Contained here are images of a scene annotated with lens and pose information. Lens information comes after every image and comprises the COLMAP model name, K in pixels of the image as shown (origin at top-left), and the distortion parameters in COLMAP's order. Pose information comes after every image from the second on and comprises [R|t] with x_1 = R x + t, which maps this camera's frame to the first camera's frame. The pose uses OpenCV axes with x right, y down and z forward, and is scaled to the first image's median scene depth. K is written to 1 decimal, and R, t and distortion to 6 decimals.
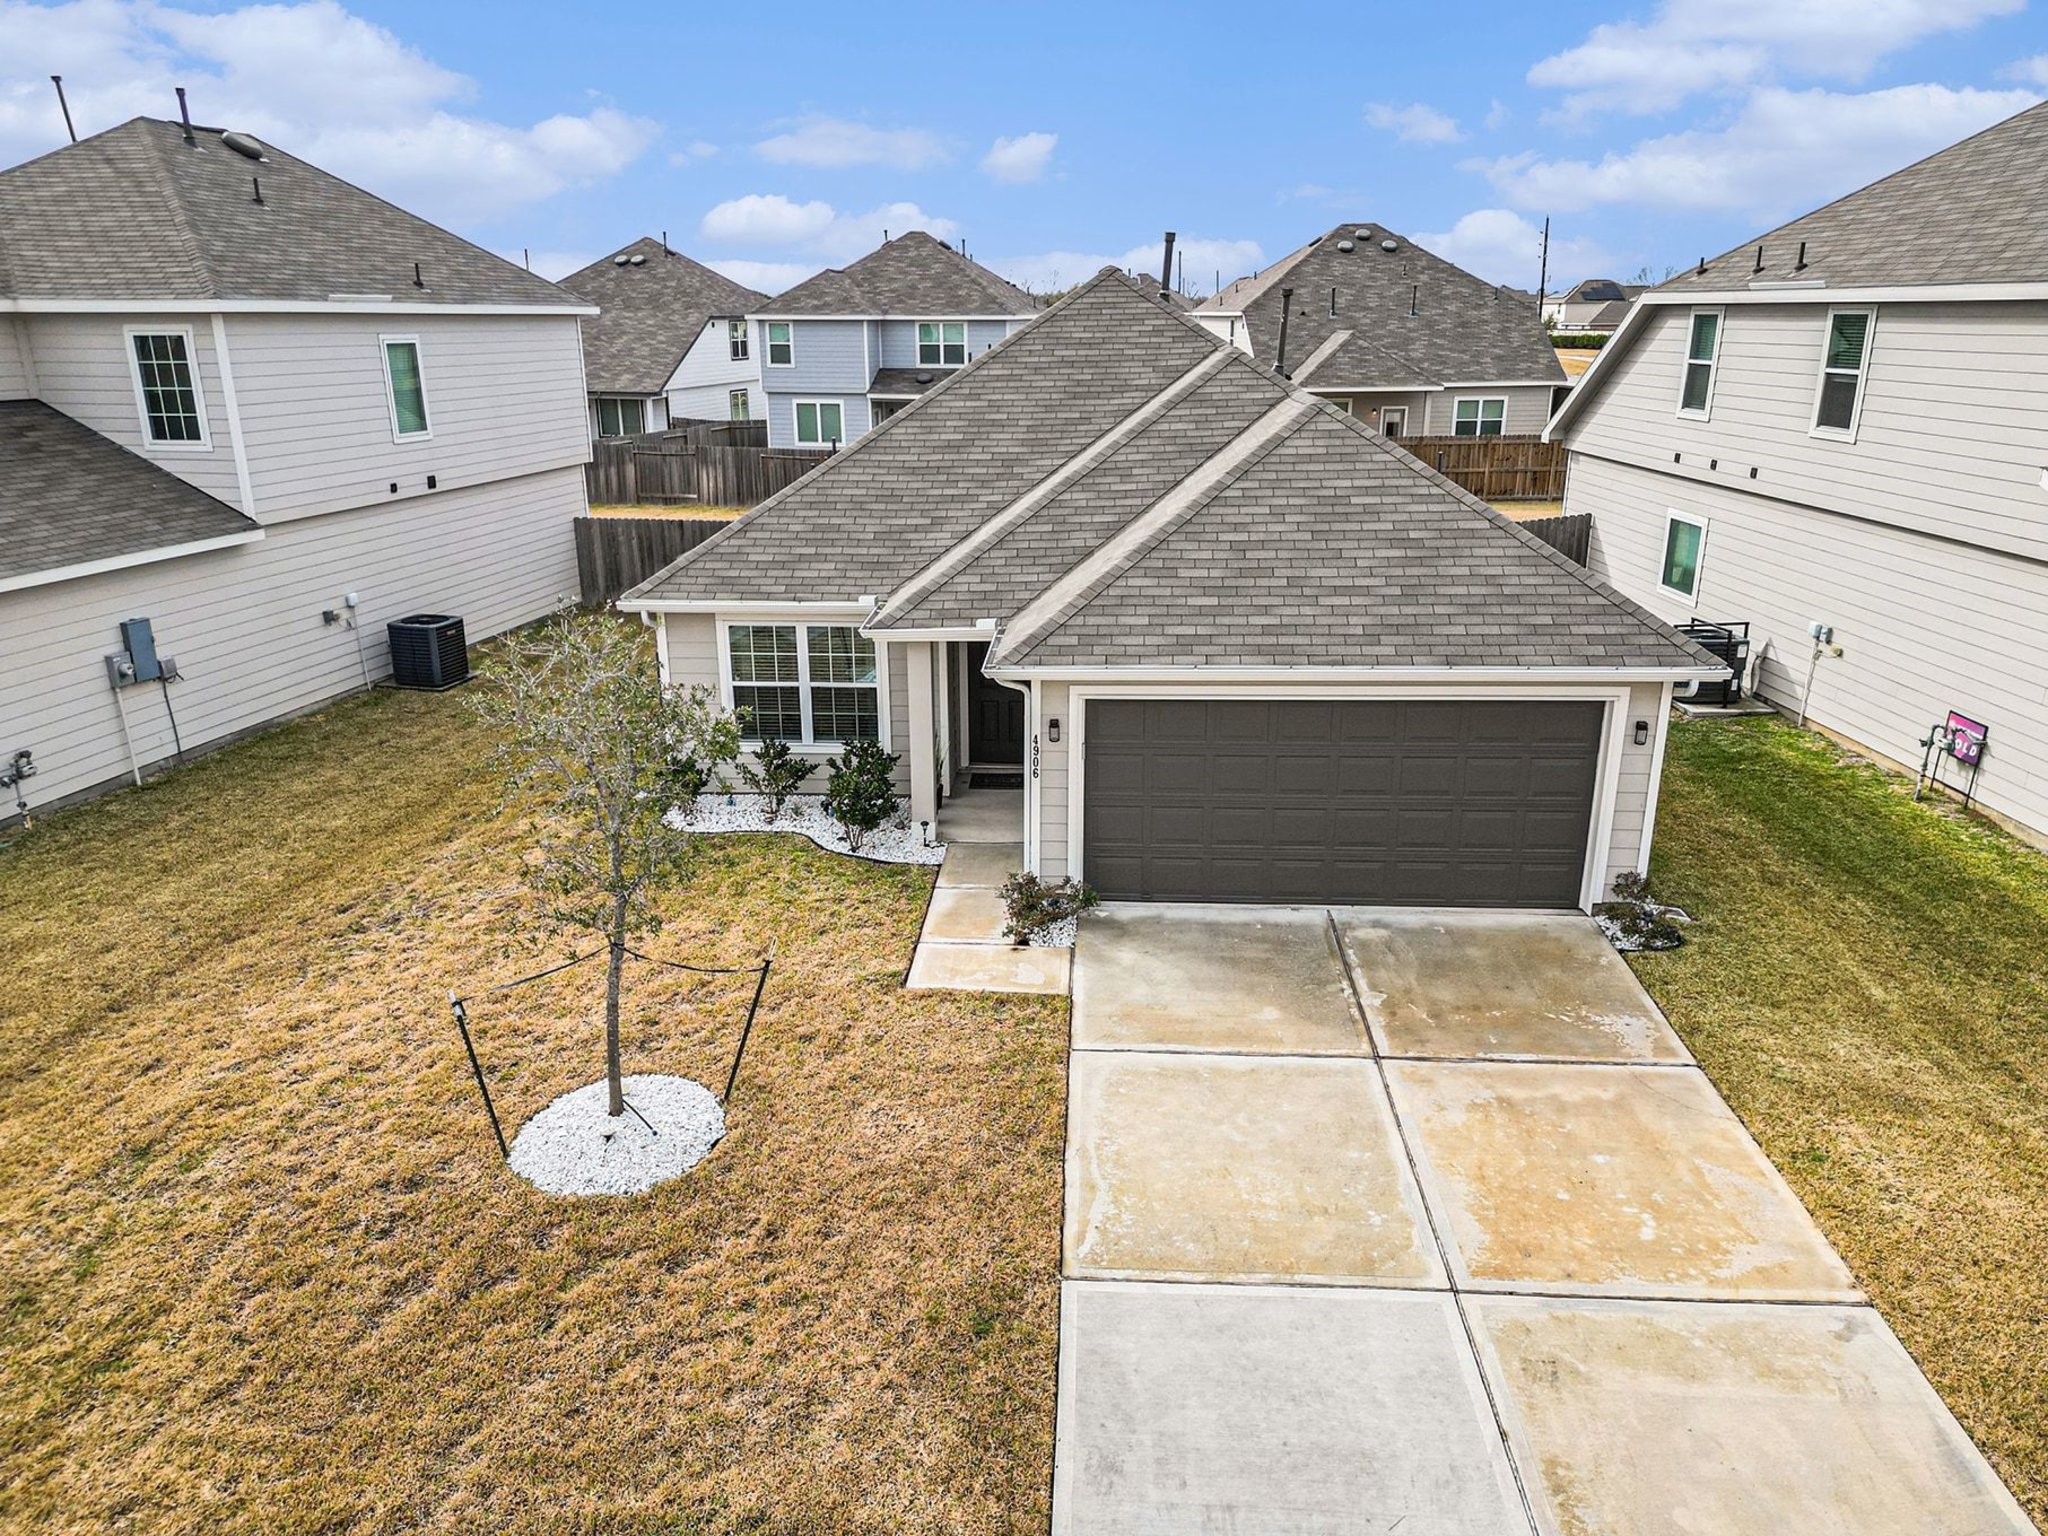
lens RADIAL K [[1446.7, 0, 1030.2], [0, 1446.7, 768.7], [0, 0, 1]] dist [0.055940, -0.041519]
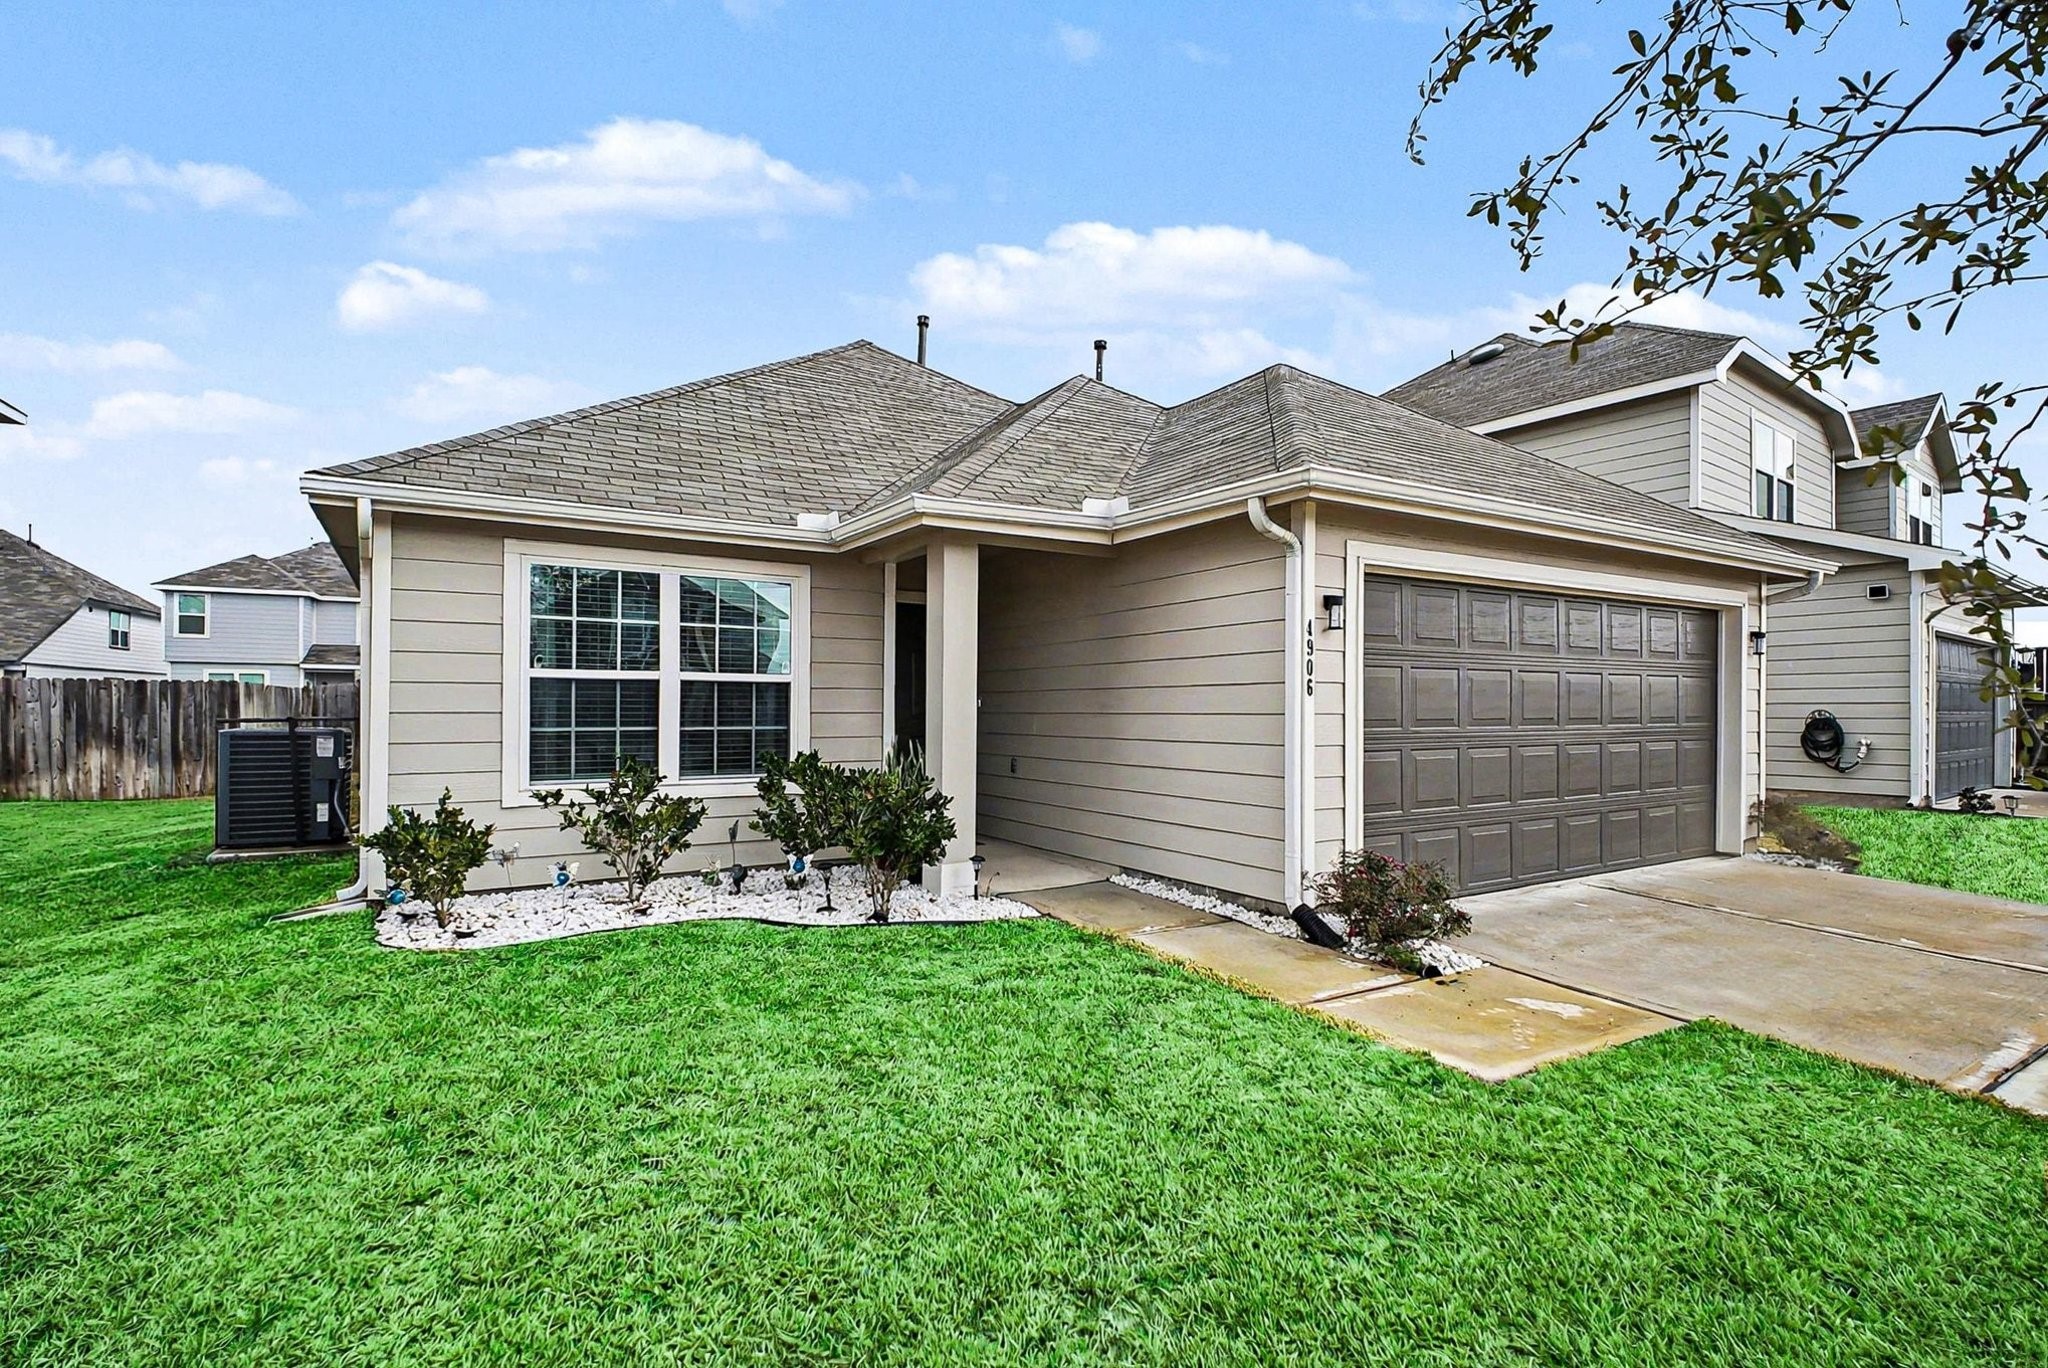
lens RADIAL K [[969.7, 0, 1028.3], [0, 969.7, 689.7], [0, 0, 1]] dist [-0.009510, -0.002487]
pose [[0.818053, 0.012618, 0.575005, -0.274951], [0.168081, 0.950869, -0.259993, 0.076033], [-0.550035, 0.309335, 0.775741, 0.651733]]
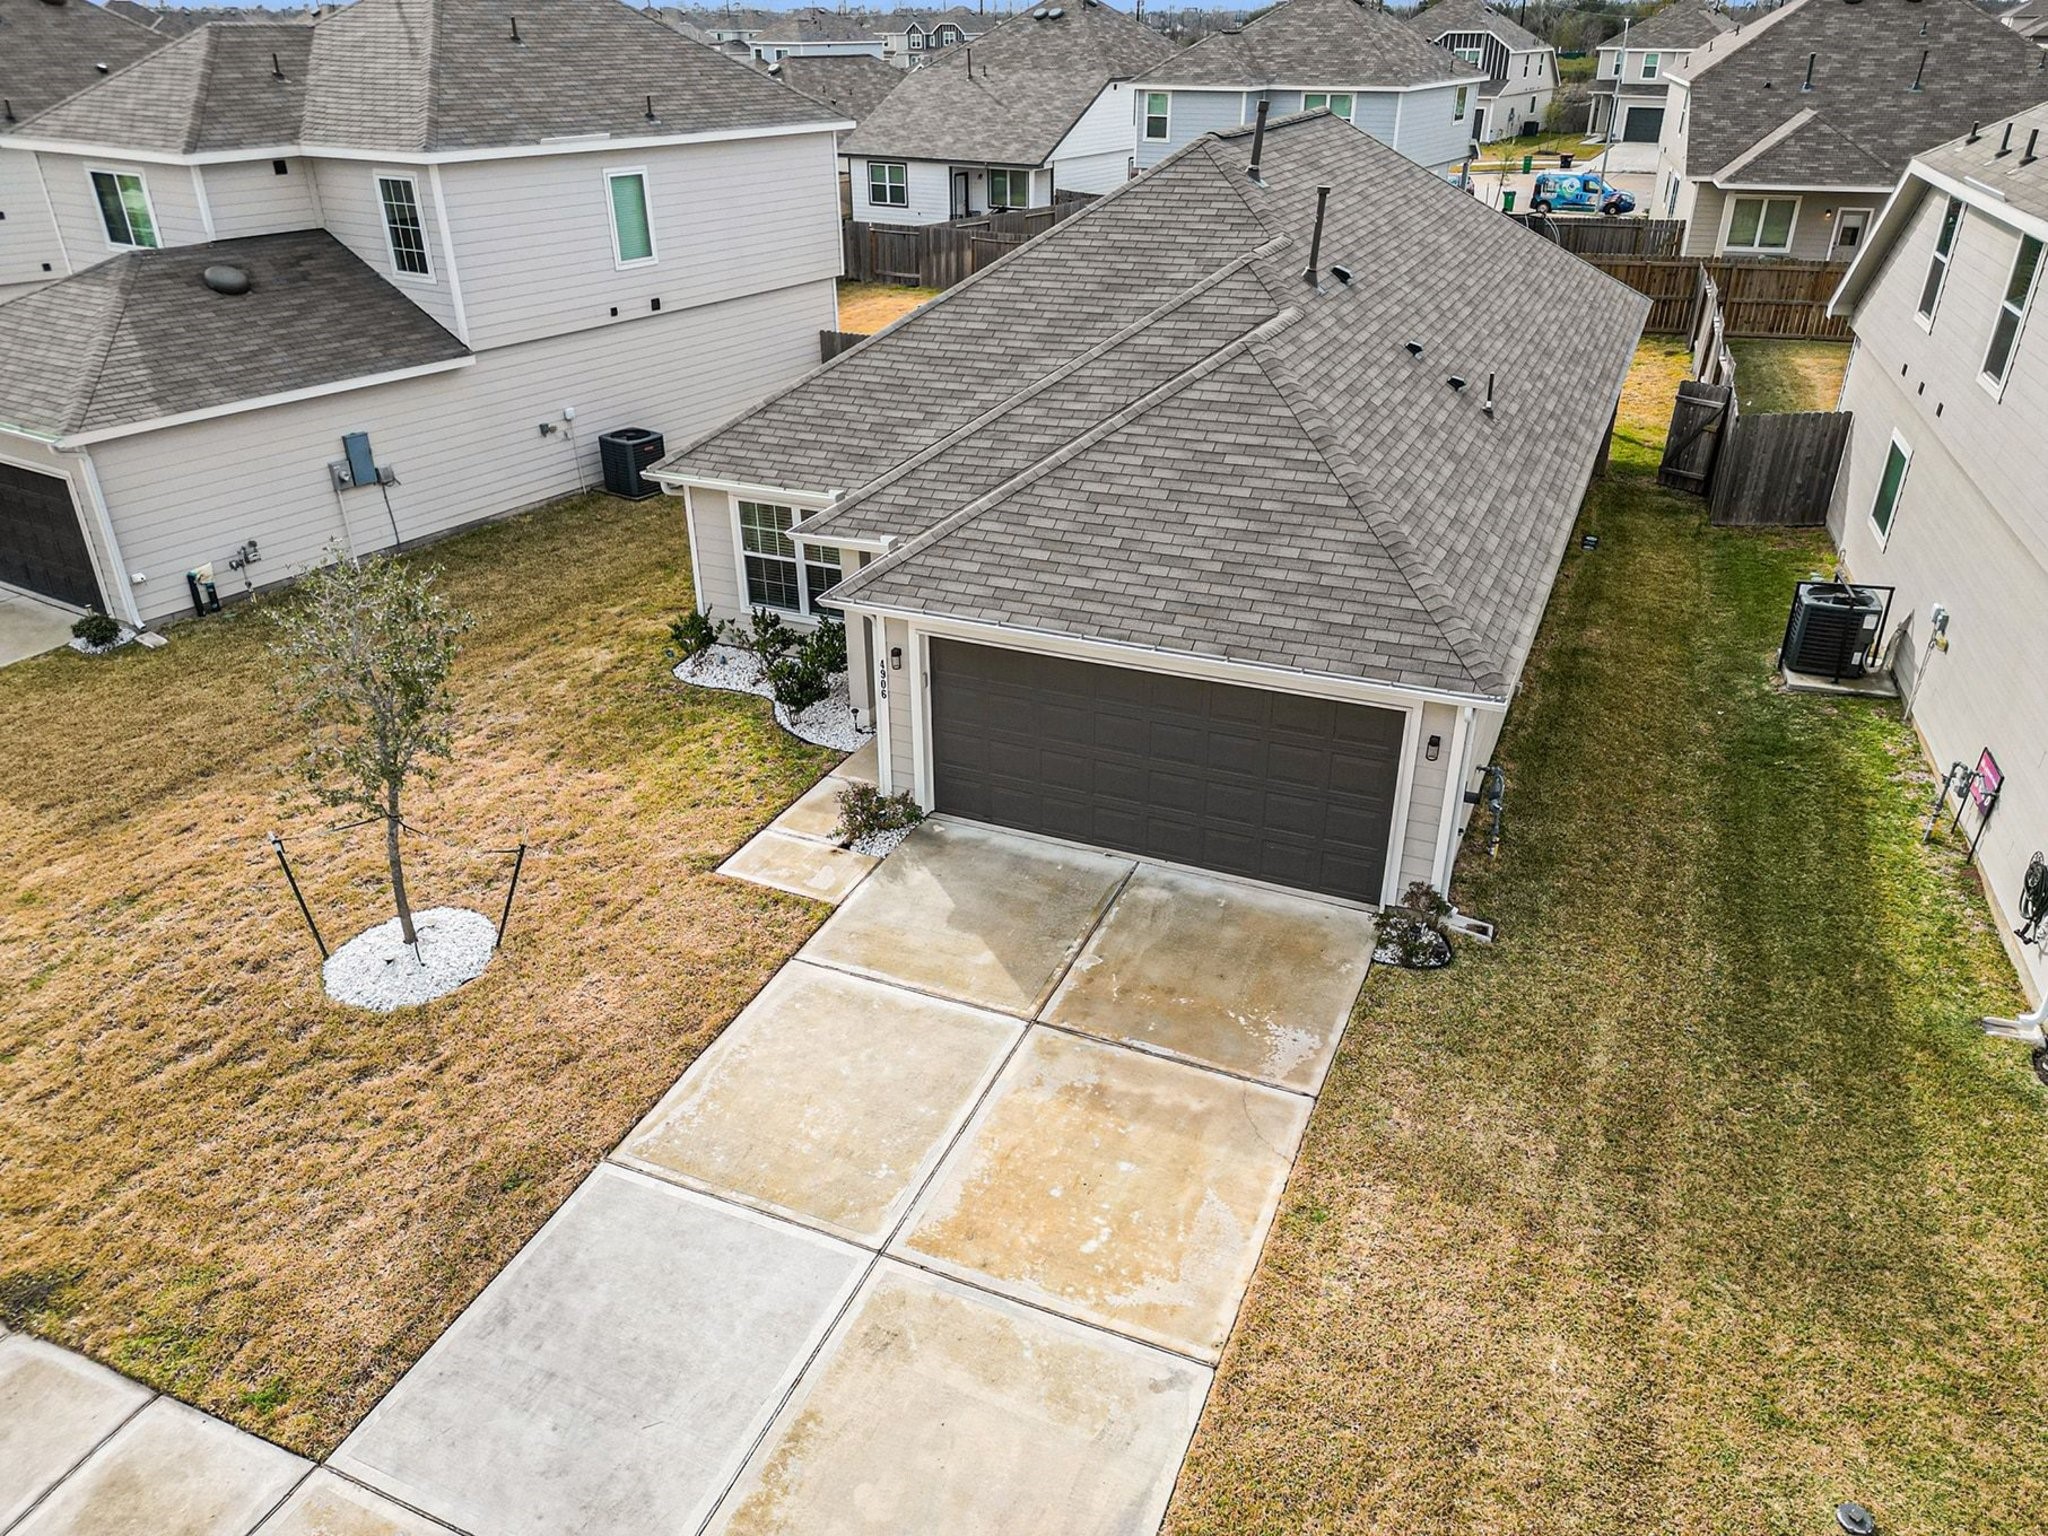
lens RADIAL K [[1446.7, 0, 1021.9], [0, 1446.7, 775.1], [0, 0, 1]] dist [0.055940, -0.041519]
pose [[0.936725, 0.161760, -0.310451, 0.384602], [-0.105739, 0.976155, 0.189580, -0.132133], [0.333715, -0.144757, 0.931493, 0.015334]]
